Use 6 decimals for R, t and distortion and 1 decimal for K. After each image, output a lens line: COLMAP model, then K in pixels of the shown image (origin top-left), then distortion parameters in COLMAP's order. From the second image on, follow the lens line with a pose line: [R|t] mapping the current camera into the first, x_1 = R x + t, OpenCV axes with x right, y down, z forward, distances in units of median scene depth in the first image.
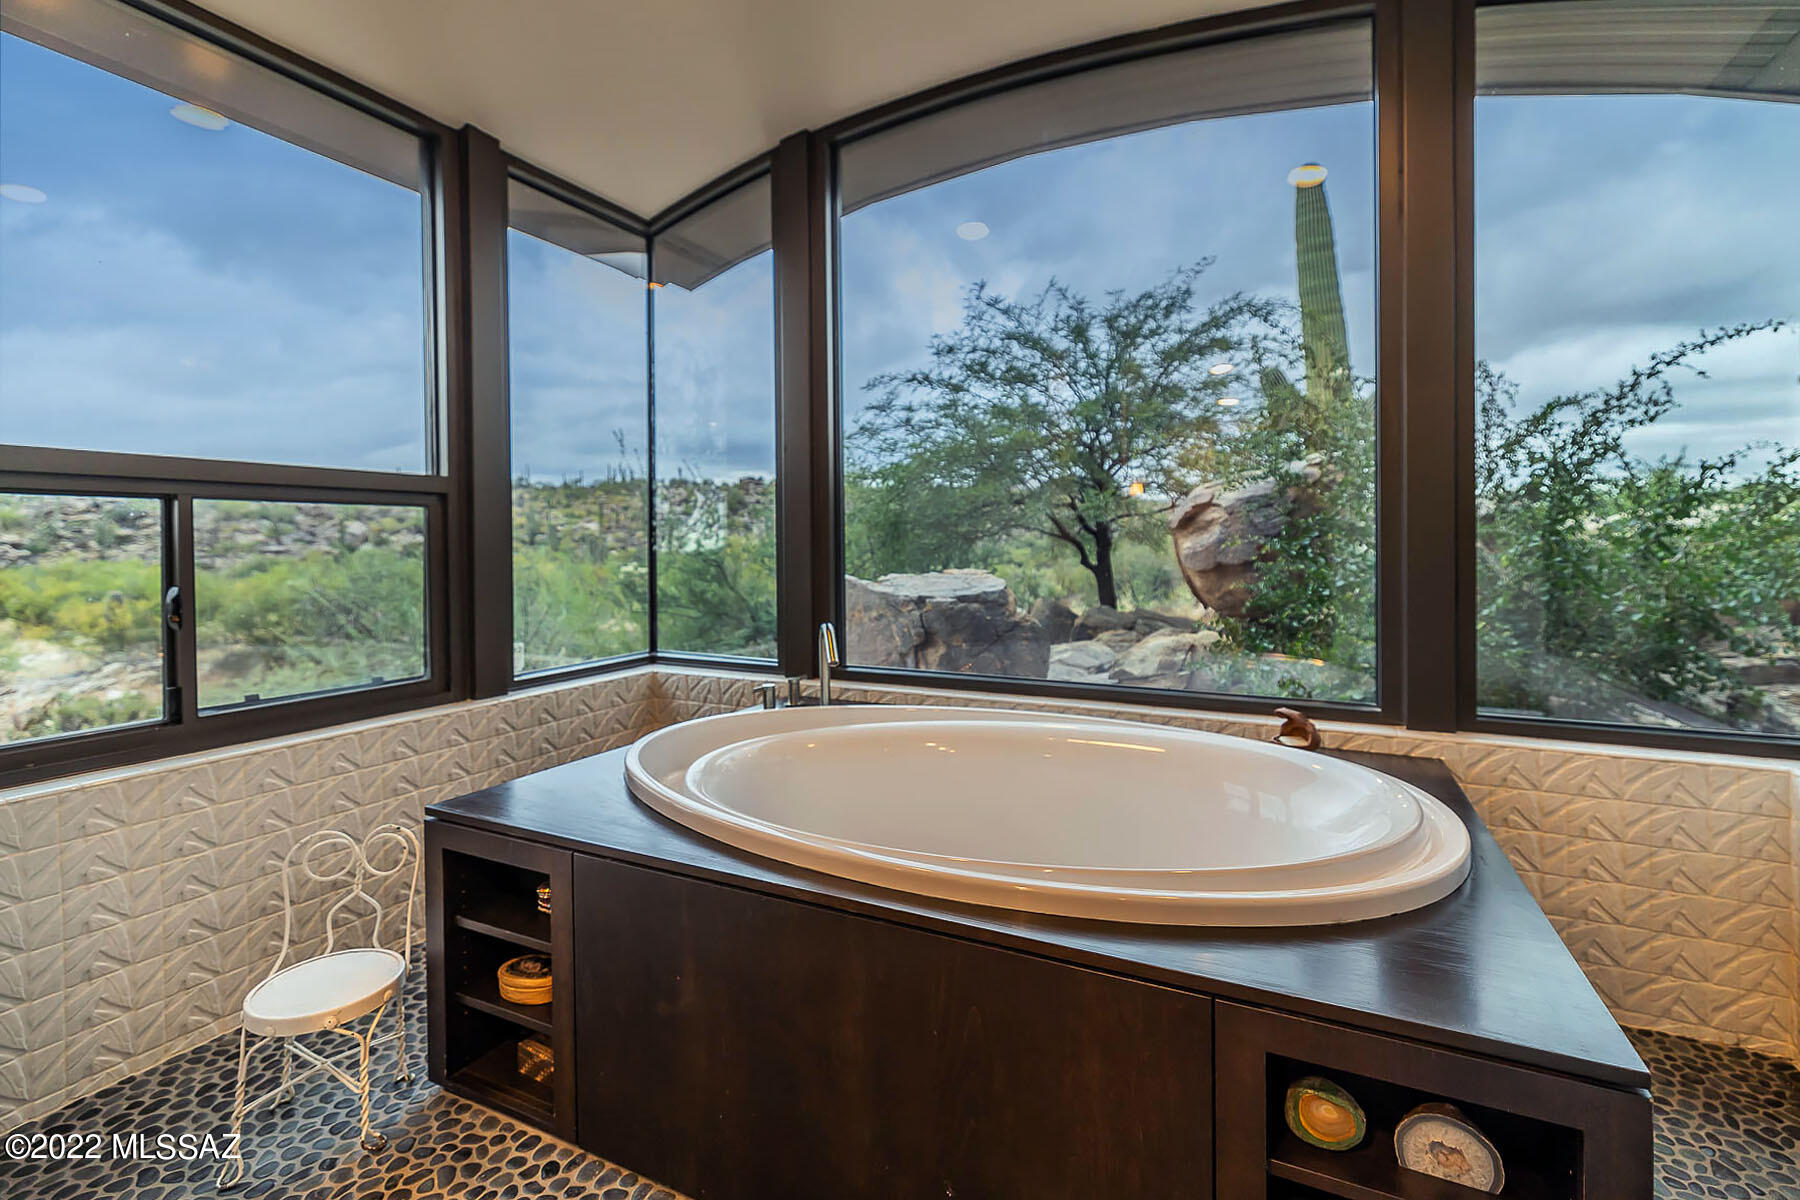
lens RADIAL K [[792.1, 0, 892.3], [0, 792.1, 578.5], [0, 0, 1]] dist [-0.001102, -0.000409]
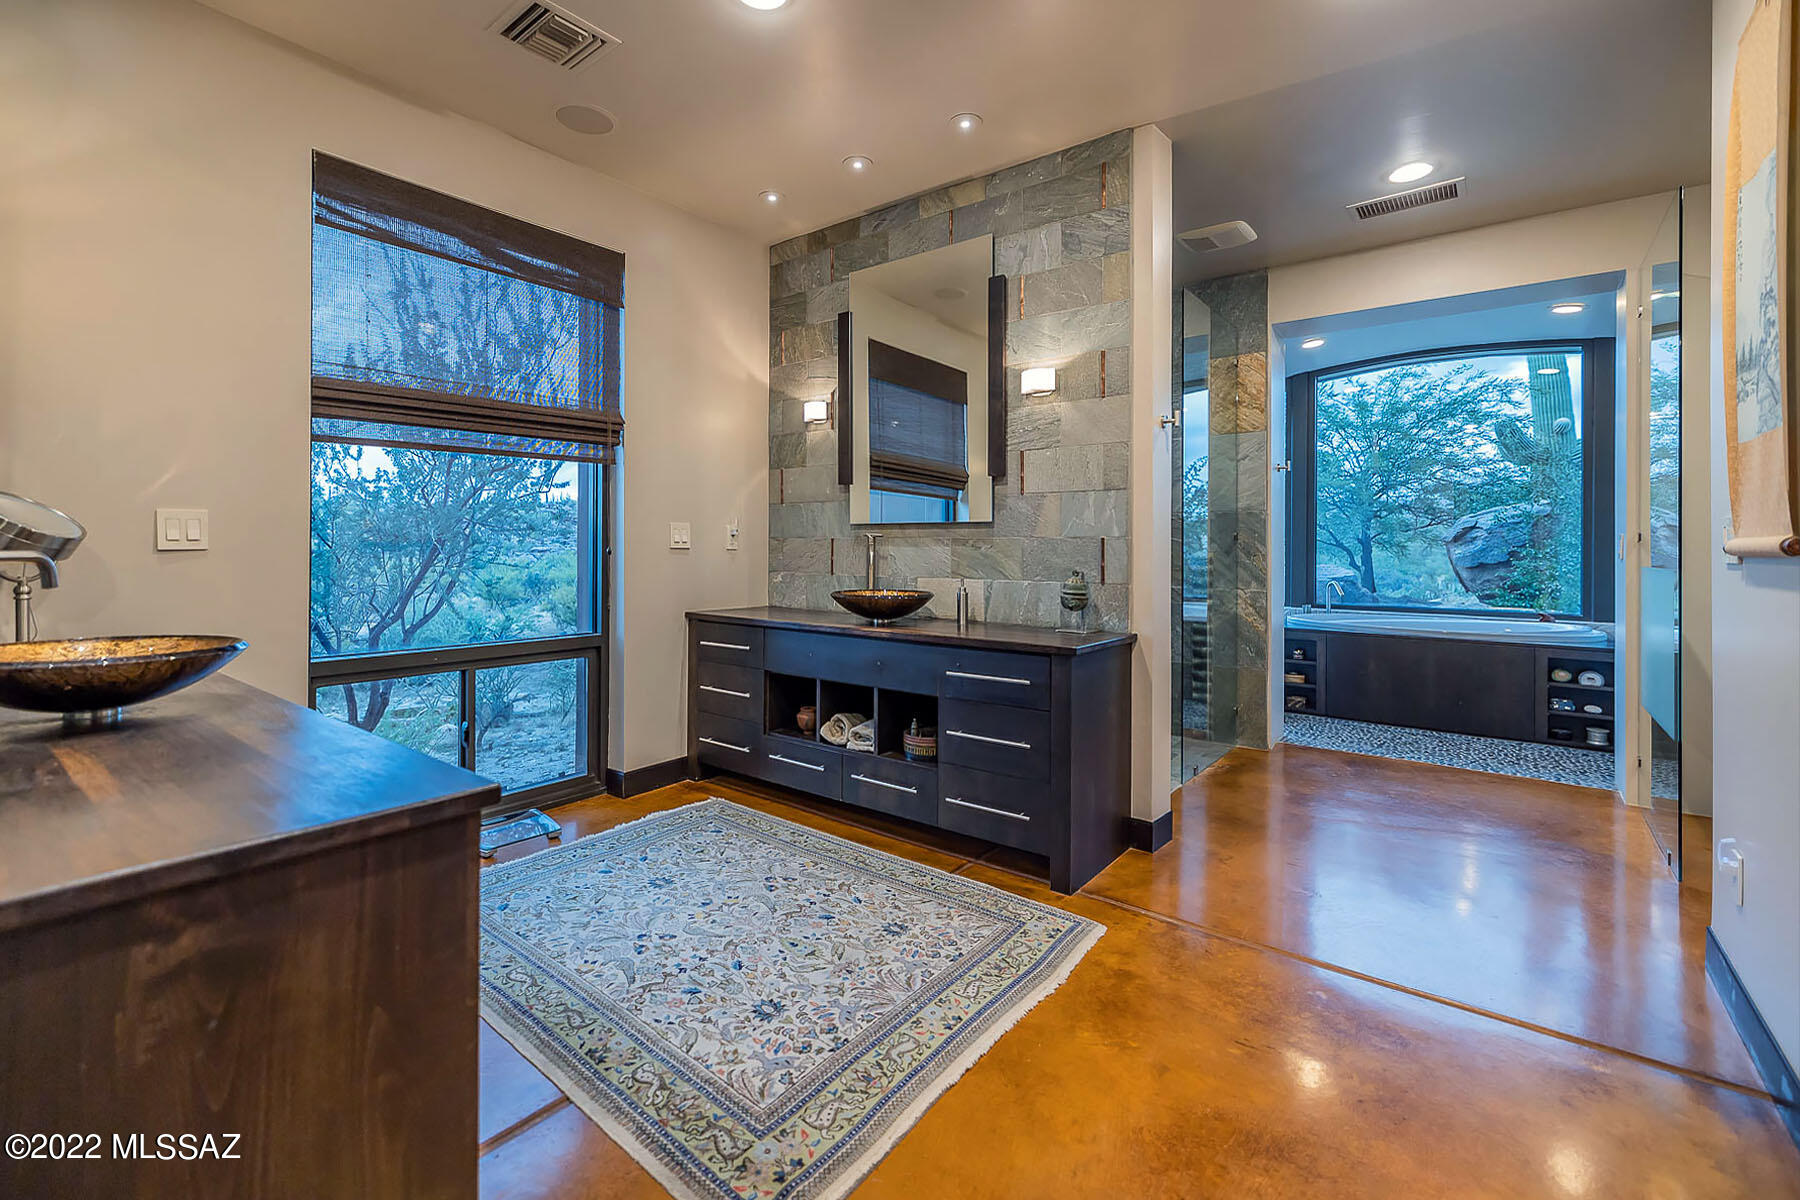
lens RADIAL K [[792.1, 0, 892.3], [0, 792.1, 578.5], [0, 0, 1]] dist [-0.001102, -0.000409]
pose [[0.982608, 0.011057, -0.185364, -0.496887], [-0.012715, 0.999889, -0.007760, 0.042813], [0.185257, 0.009982, 0.982639, -0.867524]]
